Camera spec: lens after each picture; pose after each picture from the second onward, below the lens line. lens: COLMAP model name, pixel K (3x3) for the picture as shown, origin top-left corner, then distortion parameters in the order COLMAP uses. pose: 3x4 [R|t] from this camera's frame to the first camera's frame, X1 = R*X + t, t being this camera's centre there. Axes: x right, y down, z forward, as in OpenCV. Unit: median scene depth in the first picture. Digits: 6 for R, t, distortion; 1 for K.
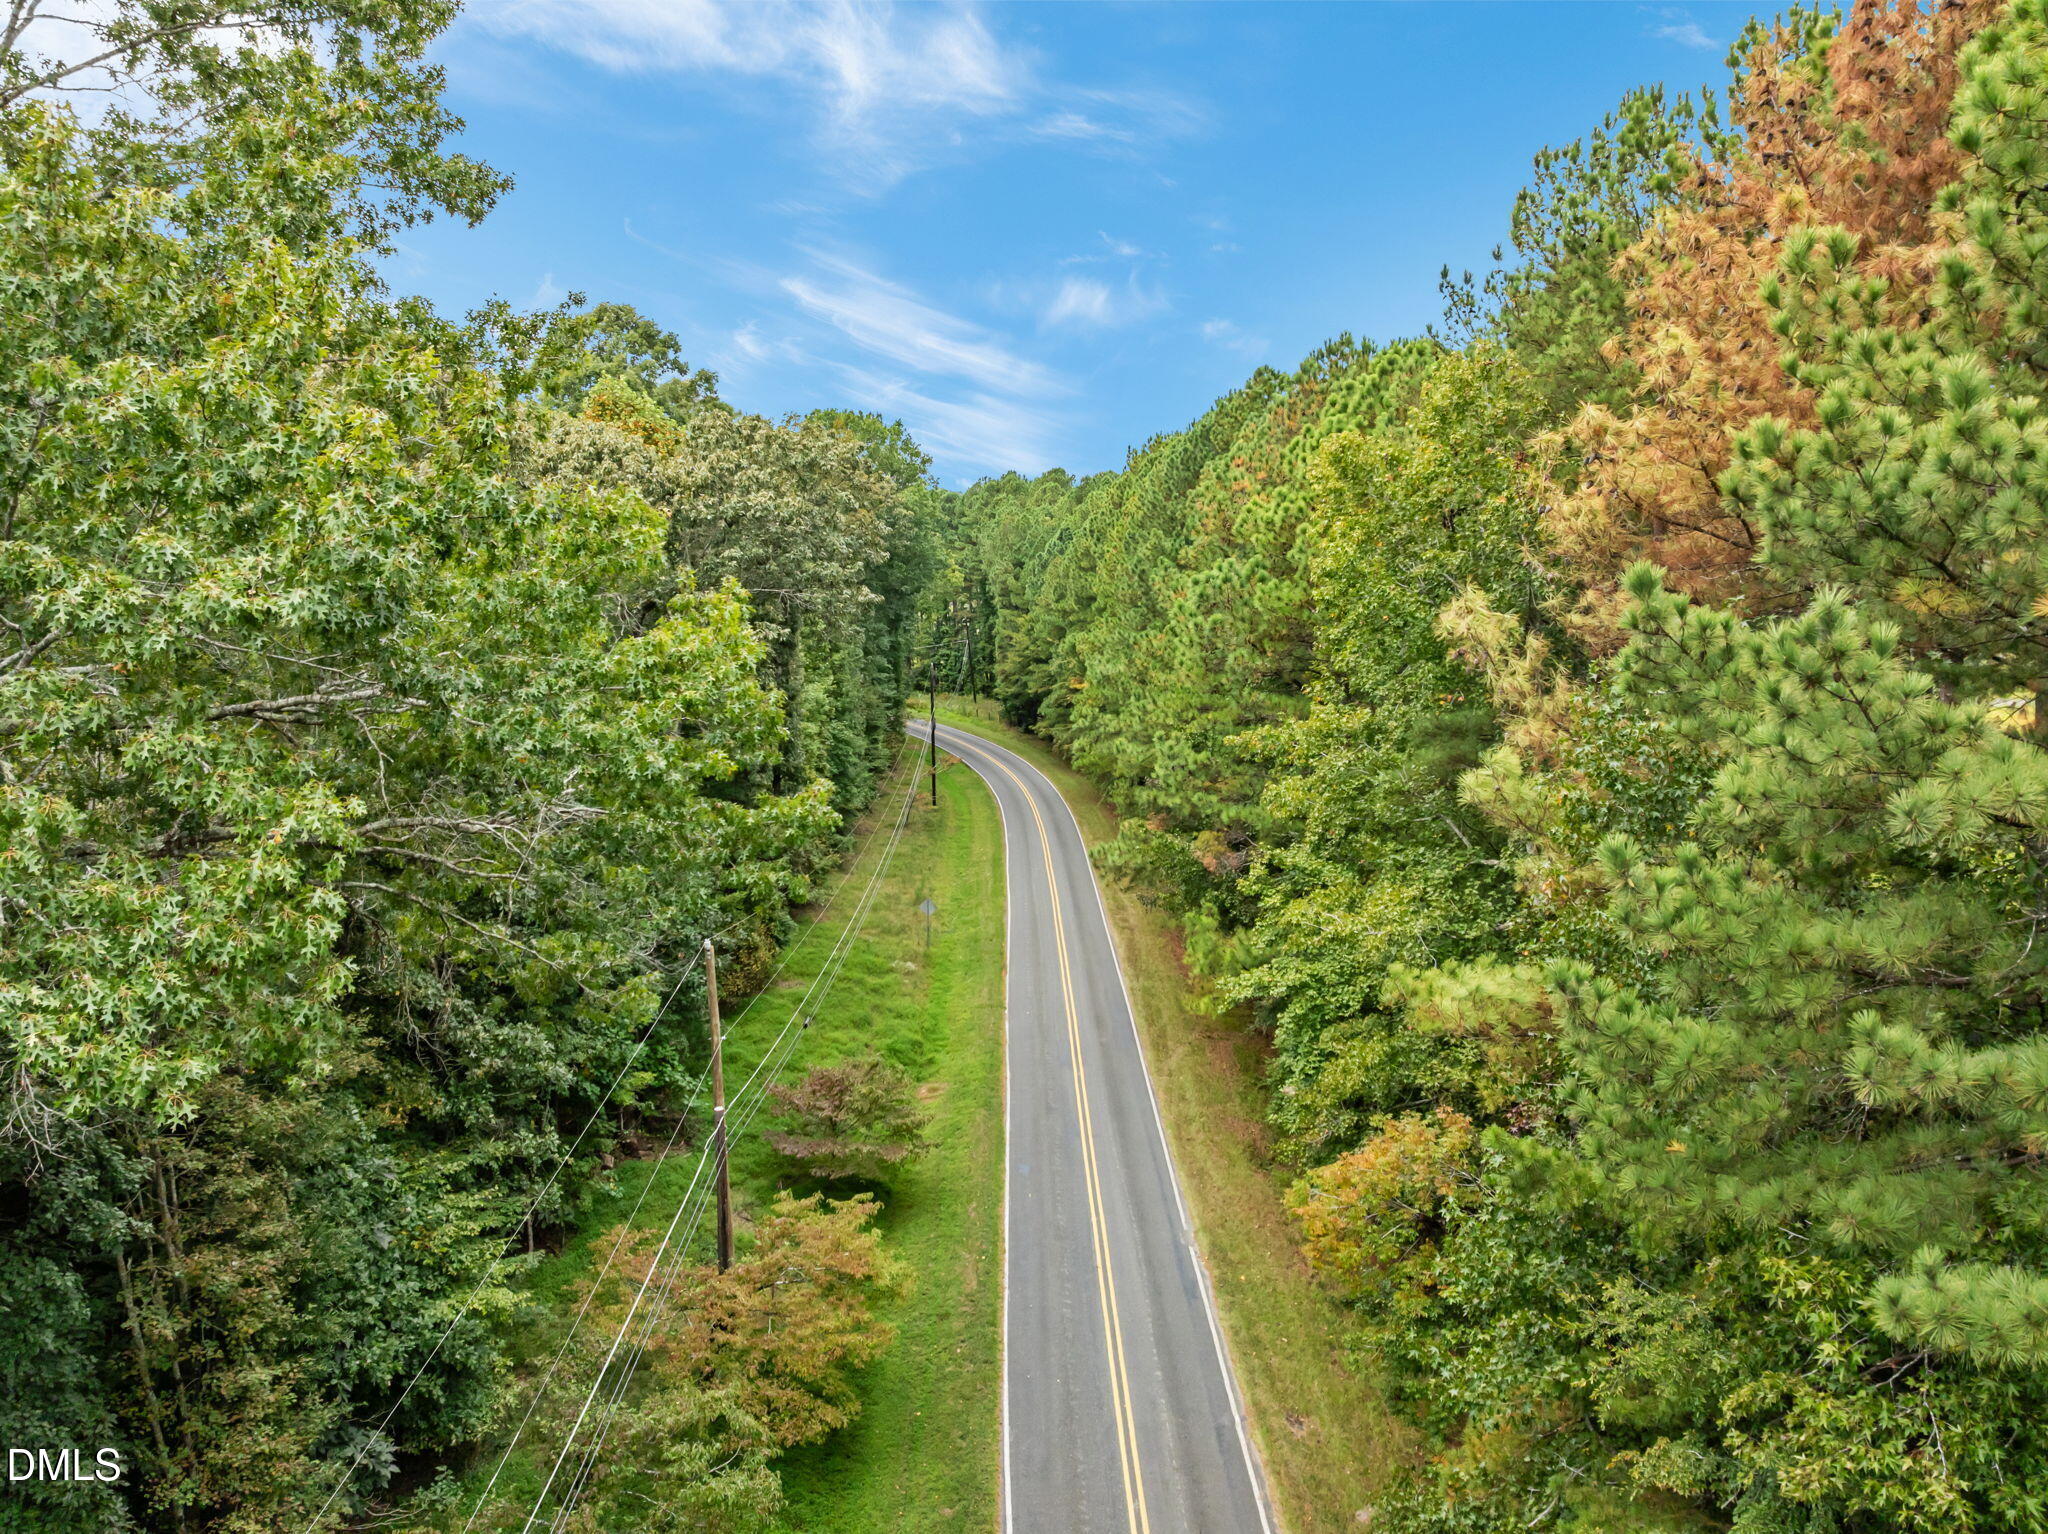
lens RADIAL K [[1535.5, 0, 1042.5], [0, 1535.5, 756.7], [0, 0, 1]] dist [-0.049284, 0.016008]
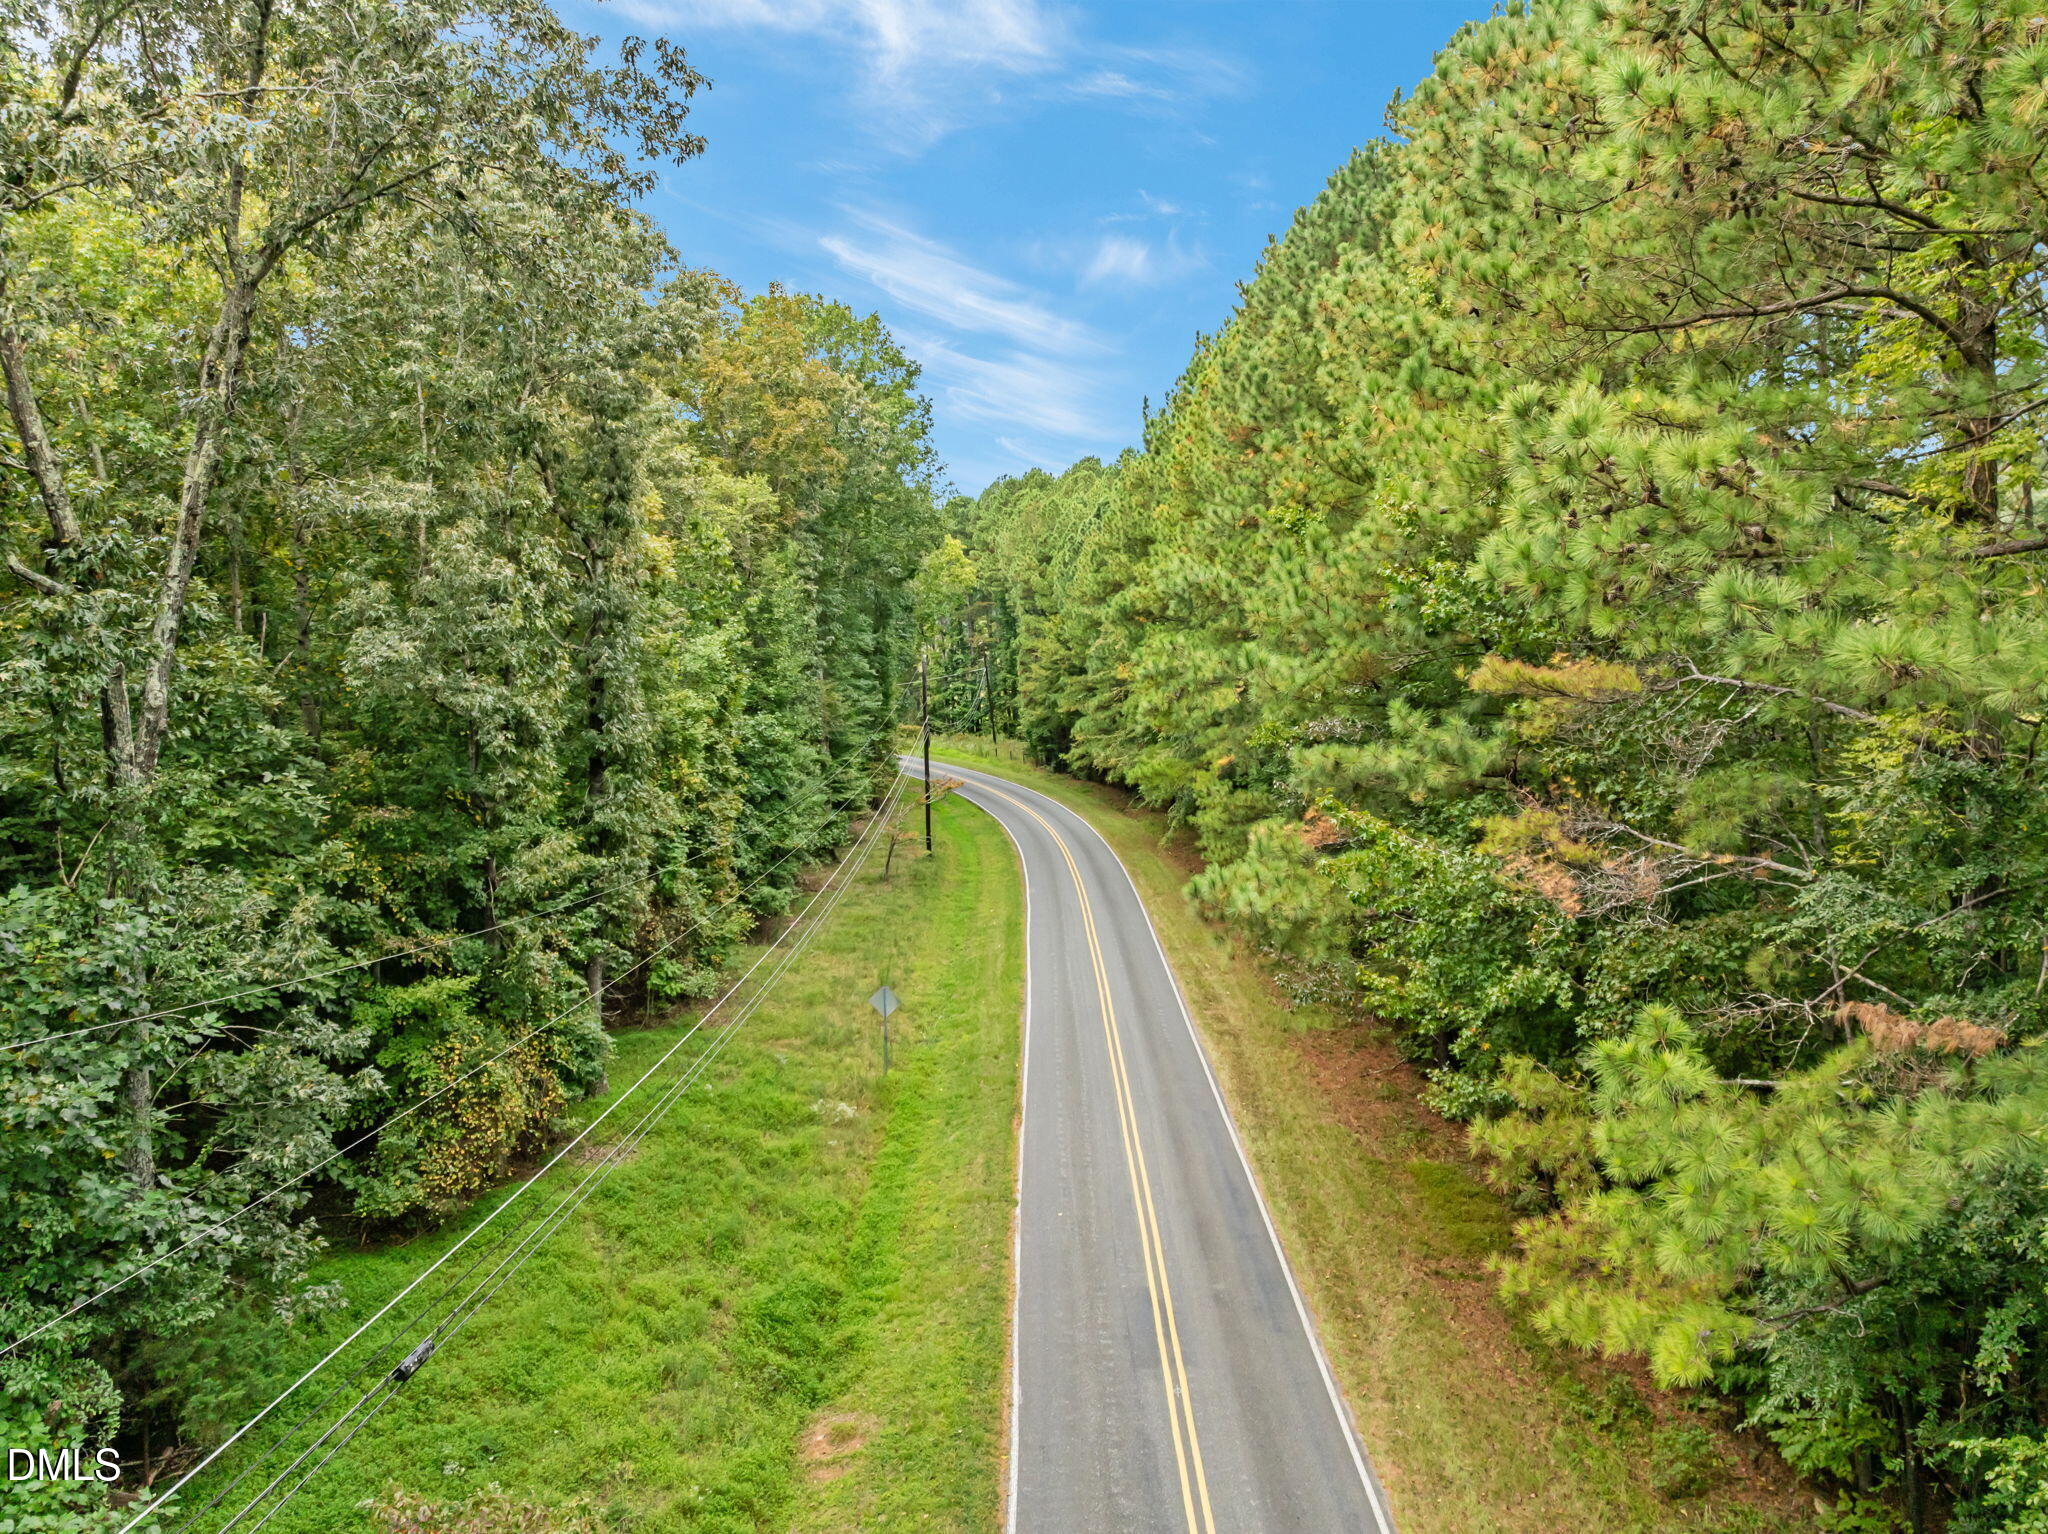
lens RADIAL K [[1535.5, 0, 1042.5], [0, 1535.5, 756.7], [0, 0, 1]] dist [-0.049284, 0.016008]
pose [[0.999738, -0.010287, -0.020440, -0.002195], [0.009210, 0.998601, -0.052073, 0.026193], [0.020947, 0.051871, 0.998434, 0.299713]]
